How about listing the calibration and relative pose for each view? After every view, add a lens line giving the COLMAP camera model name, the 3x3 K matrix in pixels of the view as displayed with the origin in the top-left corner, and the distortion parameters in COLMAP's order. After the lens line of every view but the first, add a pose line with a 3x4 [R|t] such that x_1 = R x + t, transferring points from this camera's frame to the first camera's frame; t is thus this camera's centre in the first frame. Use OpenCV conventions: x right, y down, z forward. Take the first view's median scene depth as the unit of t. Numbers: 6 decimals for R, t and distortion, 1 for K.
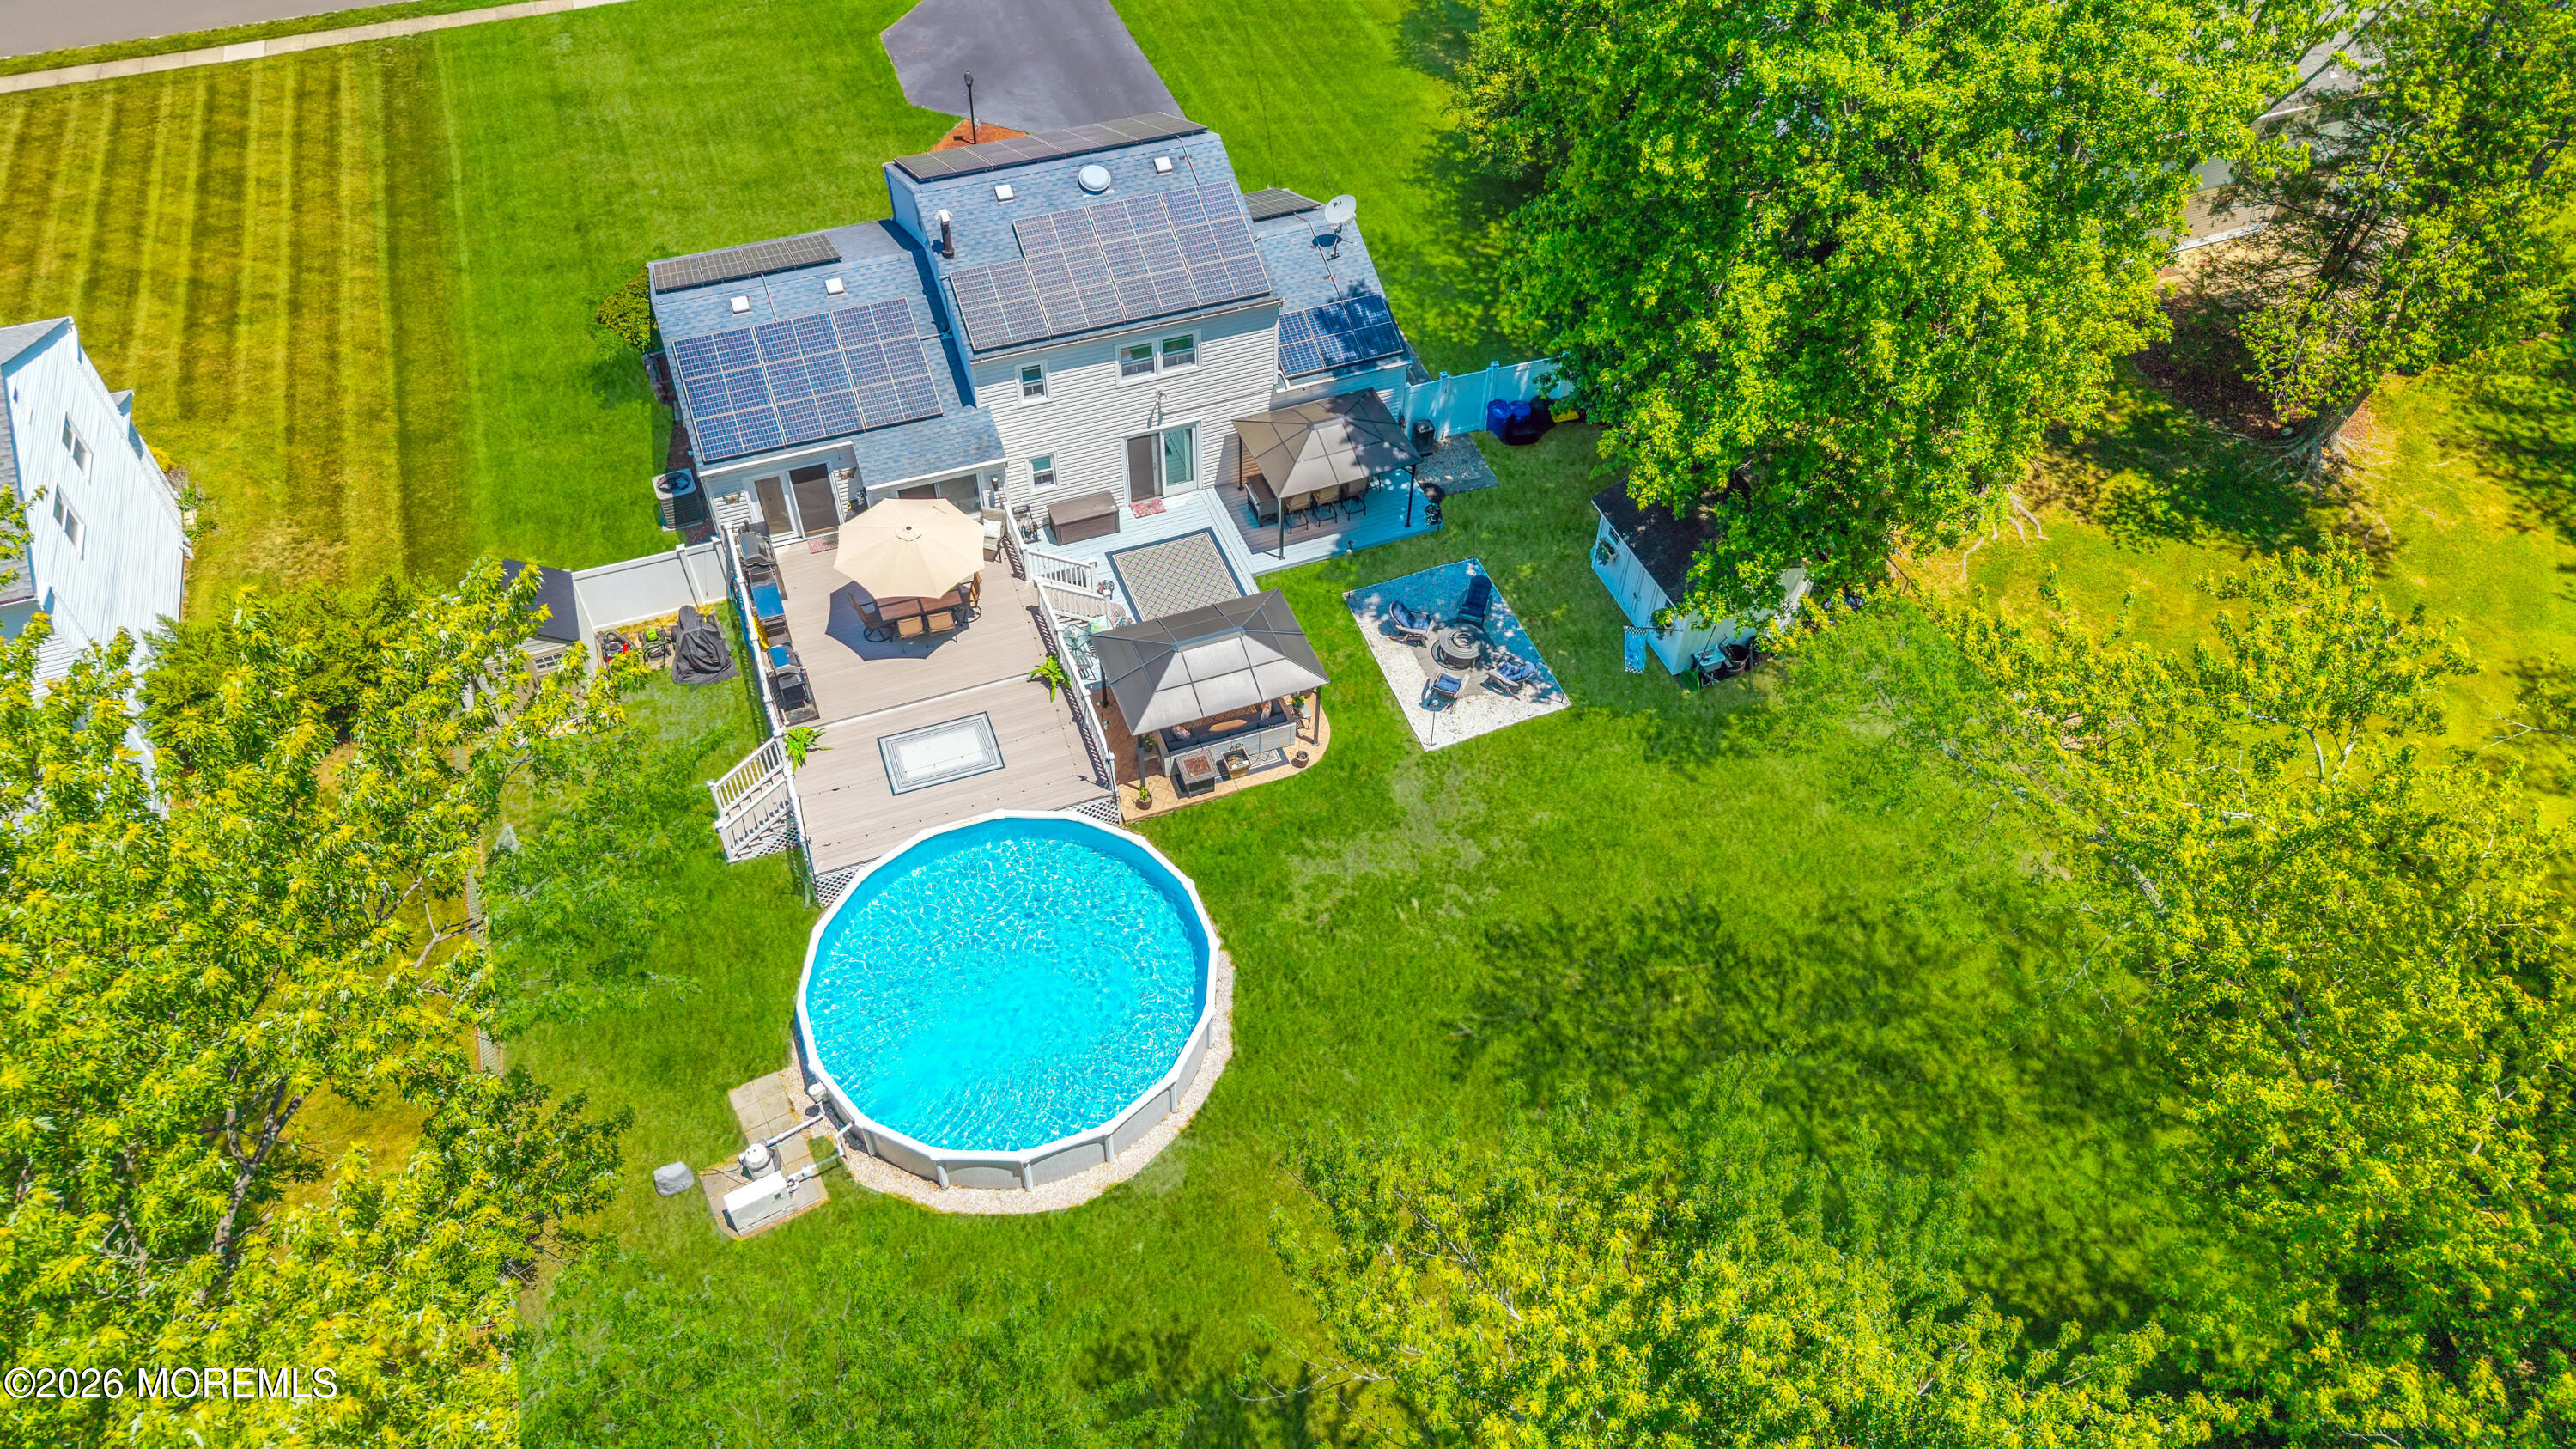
lens RADIAL K [[1775.7, 0, 1288.0], [0, 1775.7, 724.5], [0, 0, 1]] dist [0.001951, 0.000335]
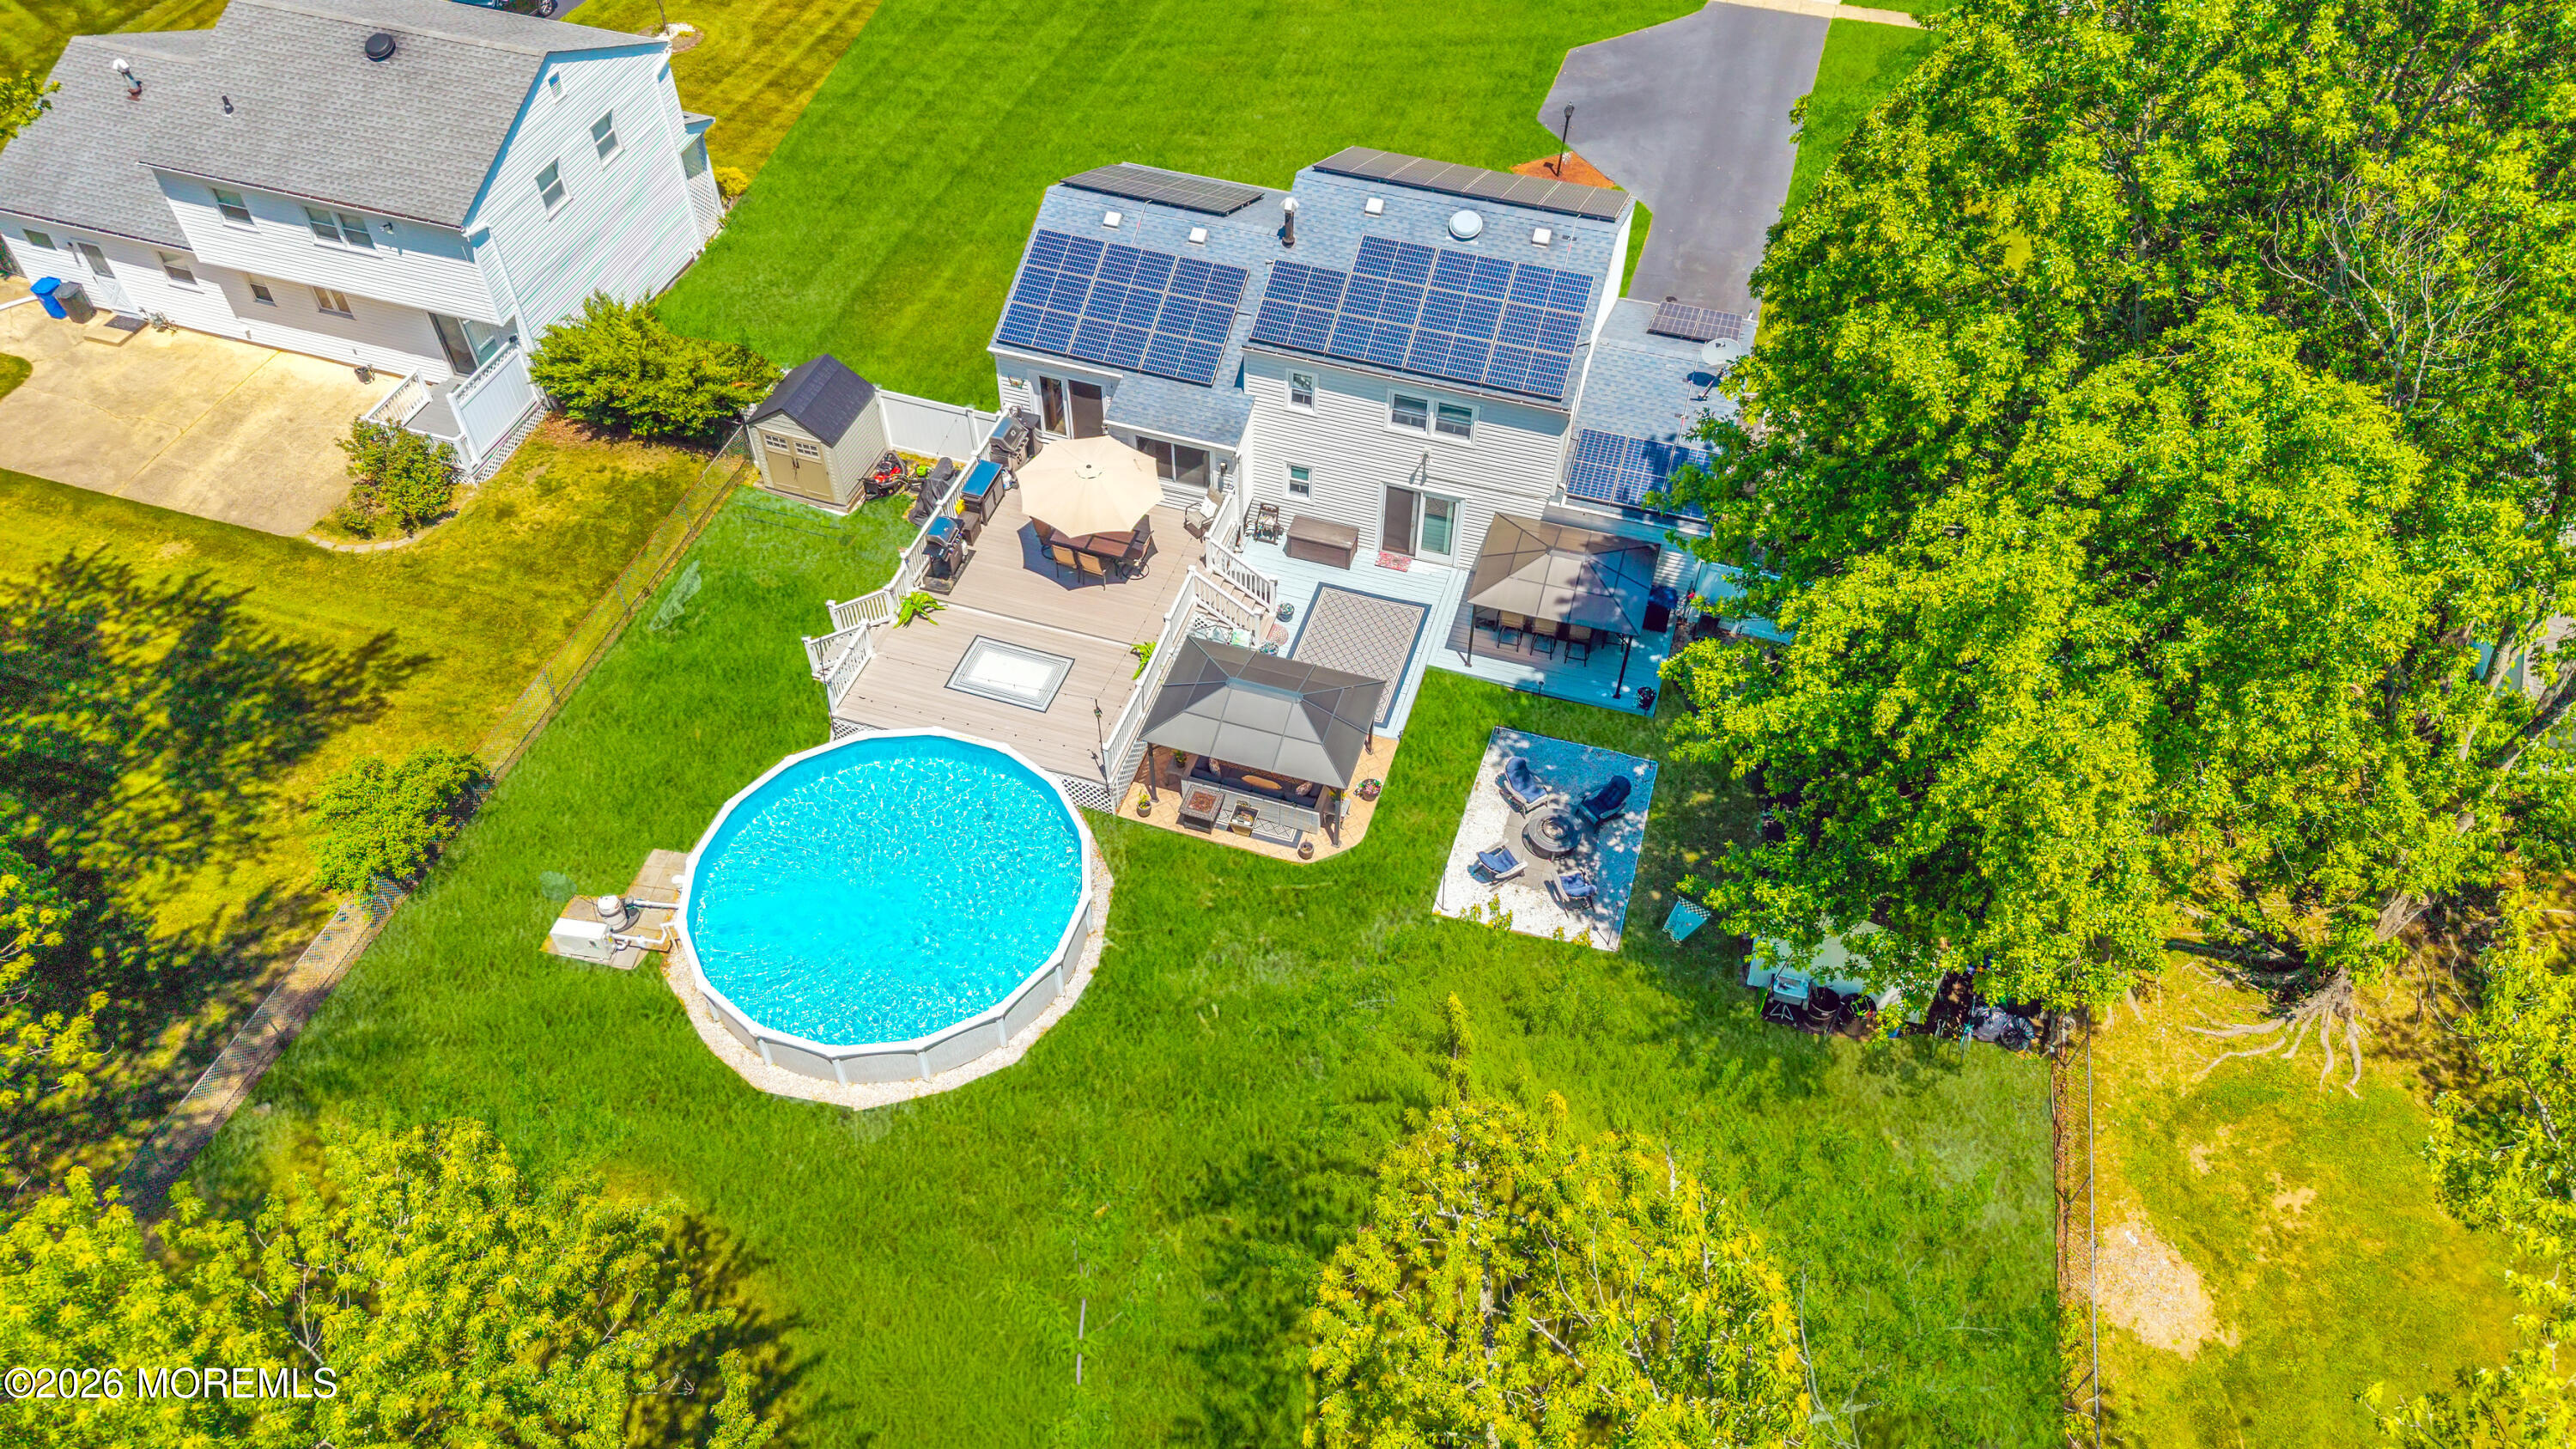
lens RADIAL K [[1791.9, 0, 1288.0], [0, 1791.9, 724.5], [0, 0, 1]] dist [0.024763, 0.000649]
pose [[0.789250, 0.447528, -0.420479, 0.351865], [-0.453237, 0.886543, 0.092837, -0.117189], [0.414320, 0.117305, 0.902540, 0.119548]]
